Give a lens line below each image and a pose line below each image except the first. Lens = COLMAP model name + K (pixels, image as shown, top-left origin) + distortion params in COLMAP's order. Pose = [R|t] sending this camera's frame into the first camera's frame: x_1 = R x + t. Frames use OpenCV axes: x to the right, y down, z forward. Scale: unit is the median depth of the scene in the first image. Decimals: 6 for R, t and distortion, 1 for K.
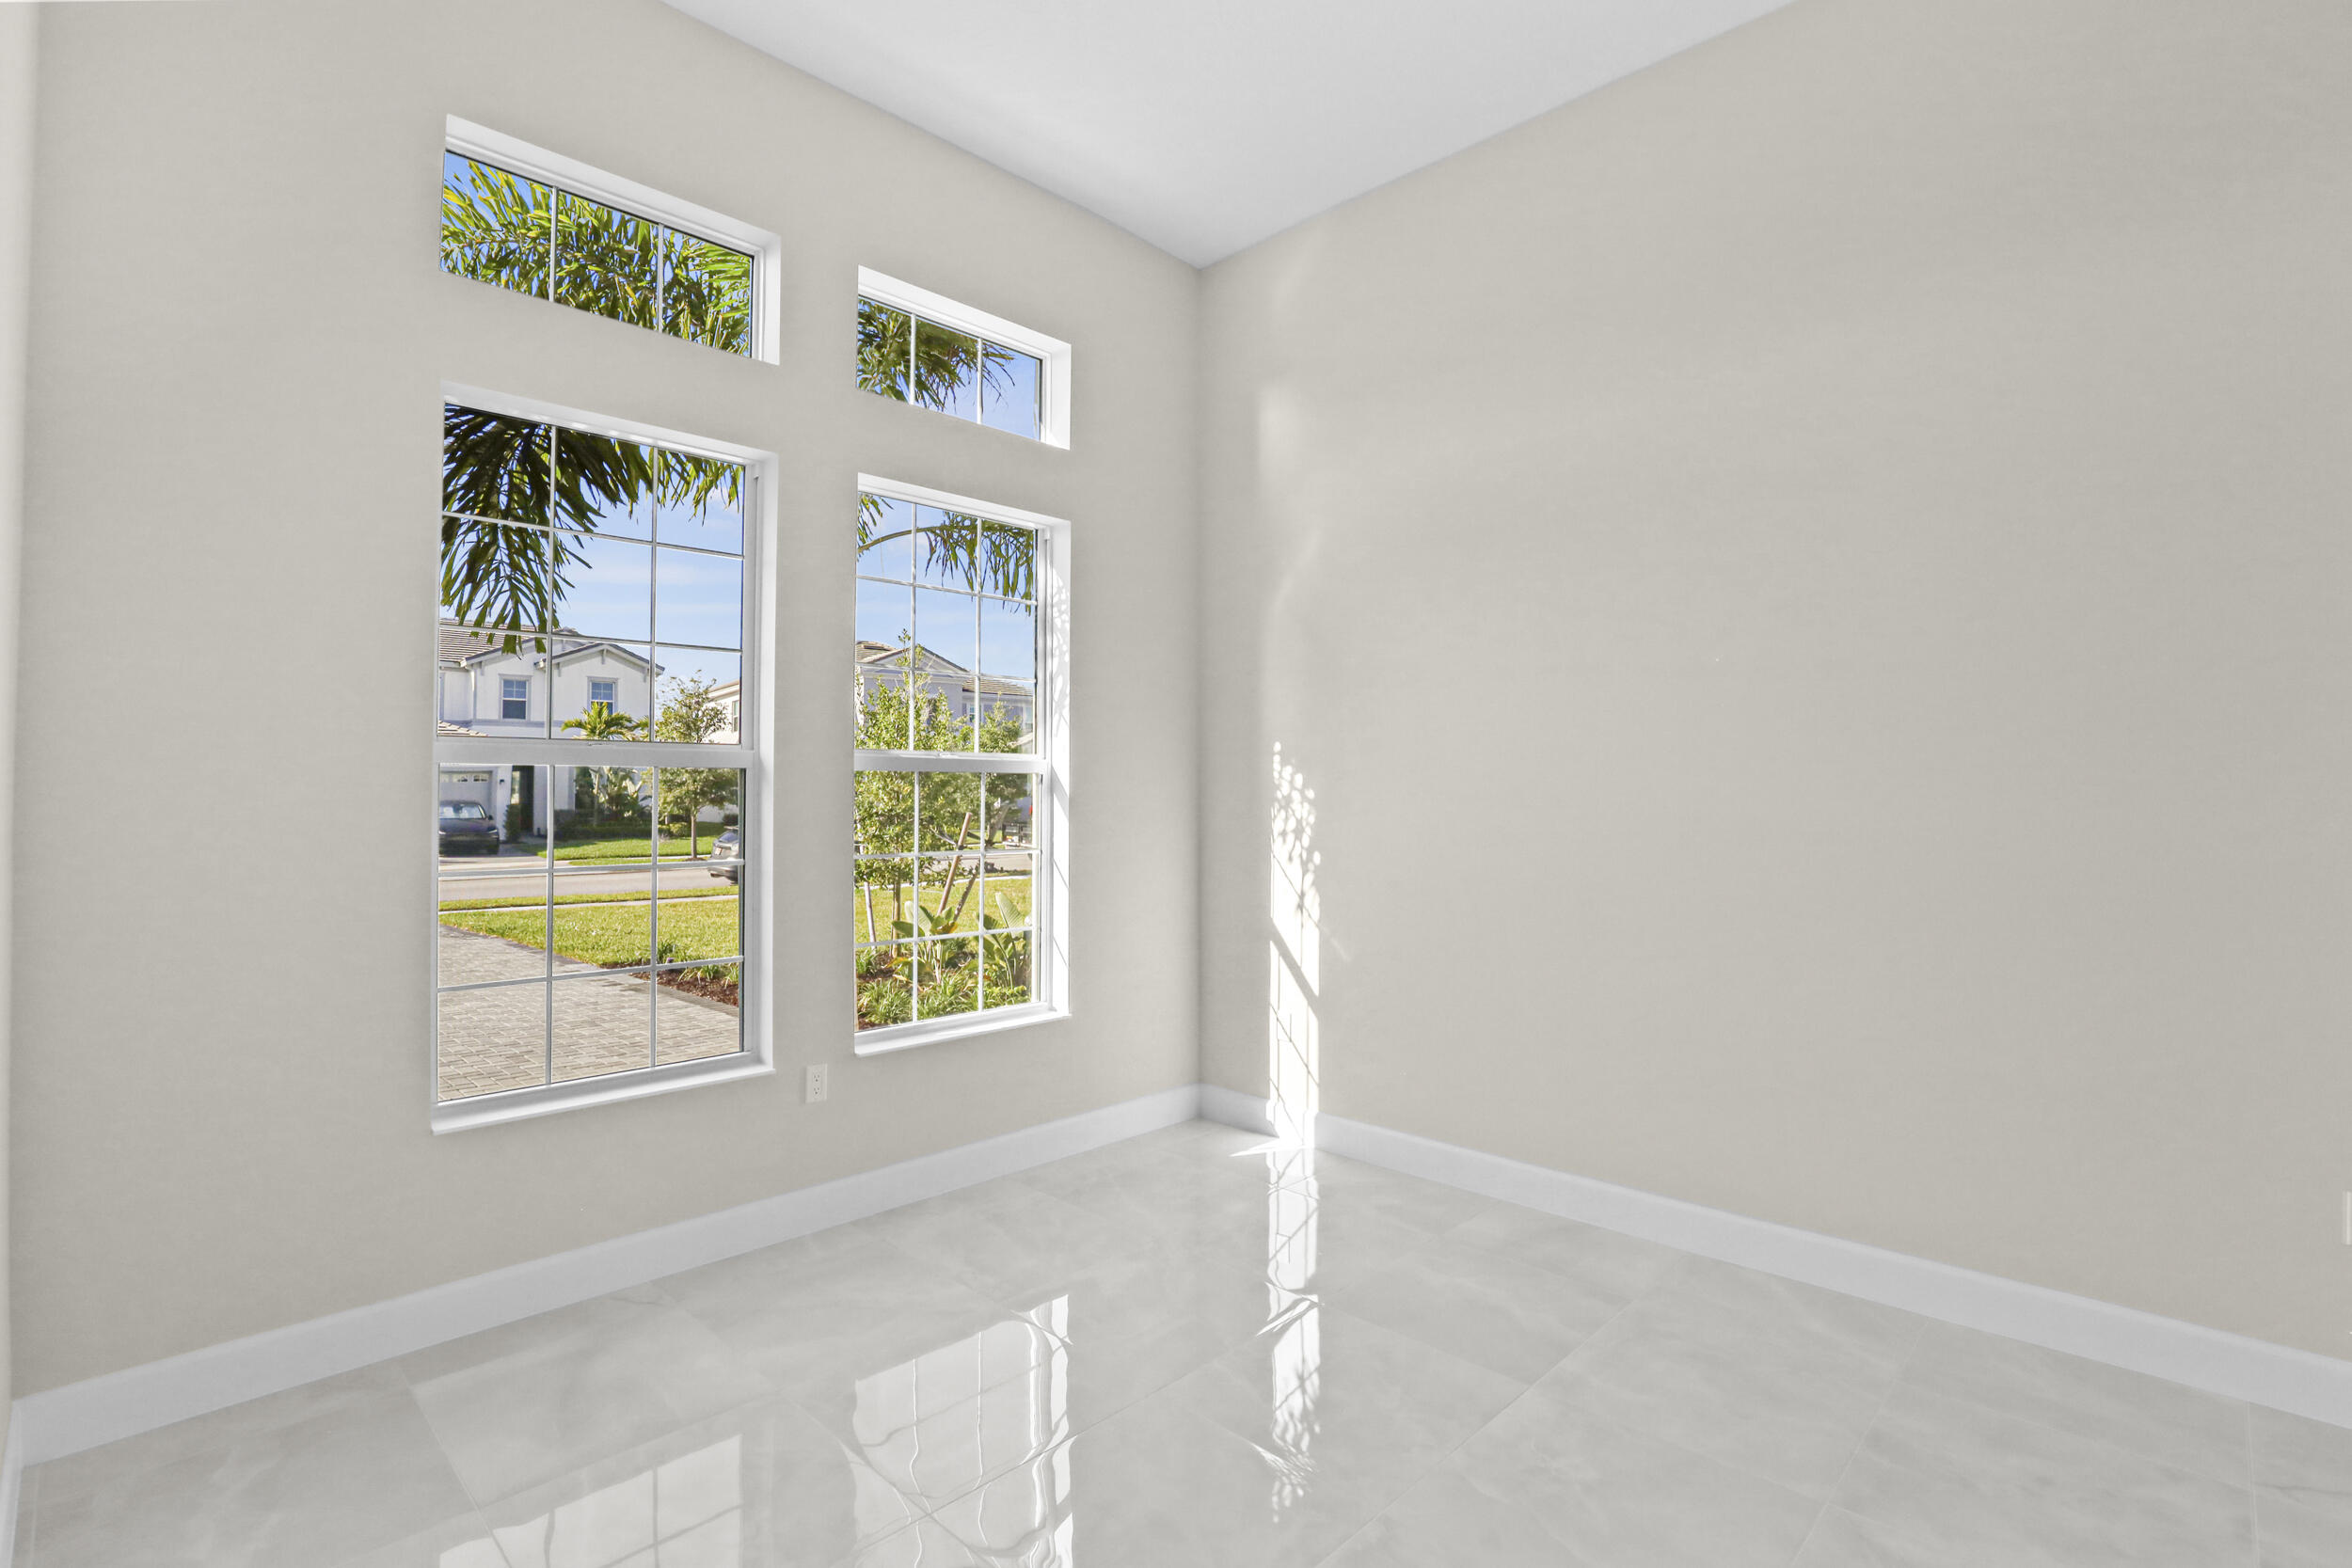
lens RADIAL K [[1108.8, 0, 1176.0], [0, 1108.8, 784.0], [0, 0, 1]] dist [-0.000761, 0.000163]
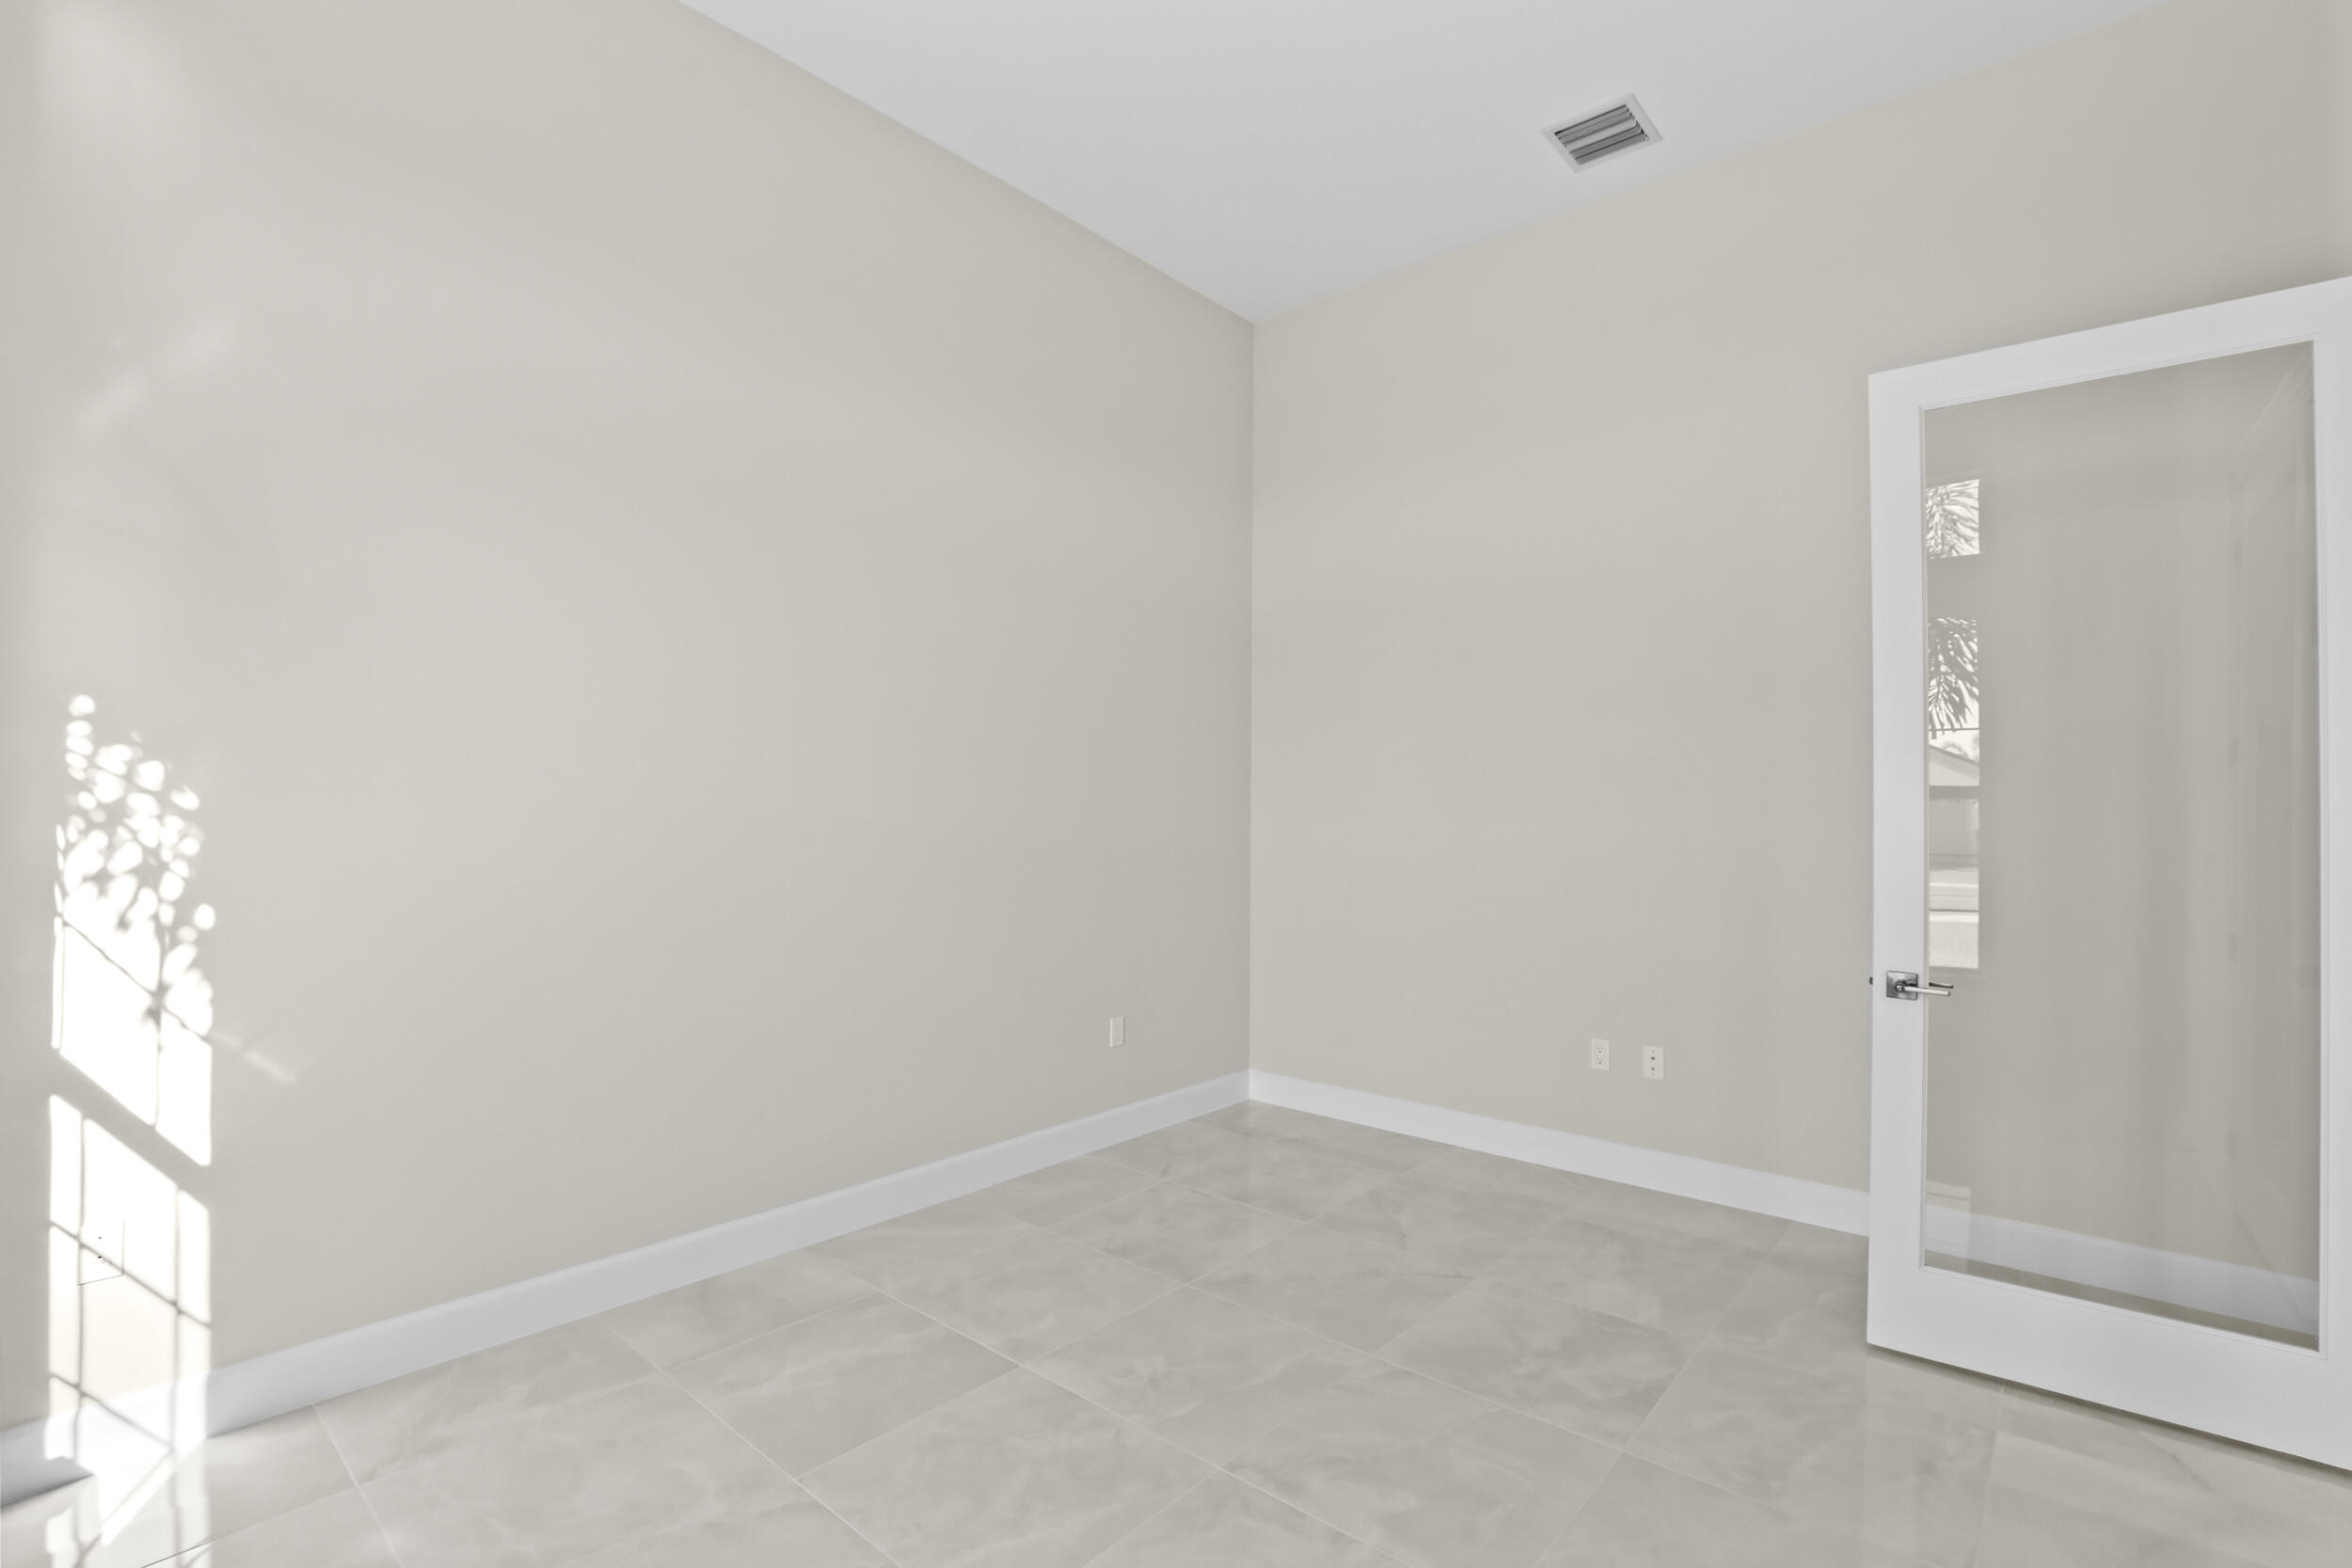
lens RADIAL K [[1096.1, 0, 1191.1], [0, 1096.1, 792.0], [0, 0, 1]] dist [-0.010191, -0.000588]
pose [[-0.069429, 0.003954, 0.997579, -0.440432], [-0.029288, 0.999553, -0.006000, -0.006252], [-0.997157, -0.029633, -0.069282, 0.545674]]
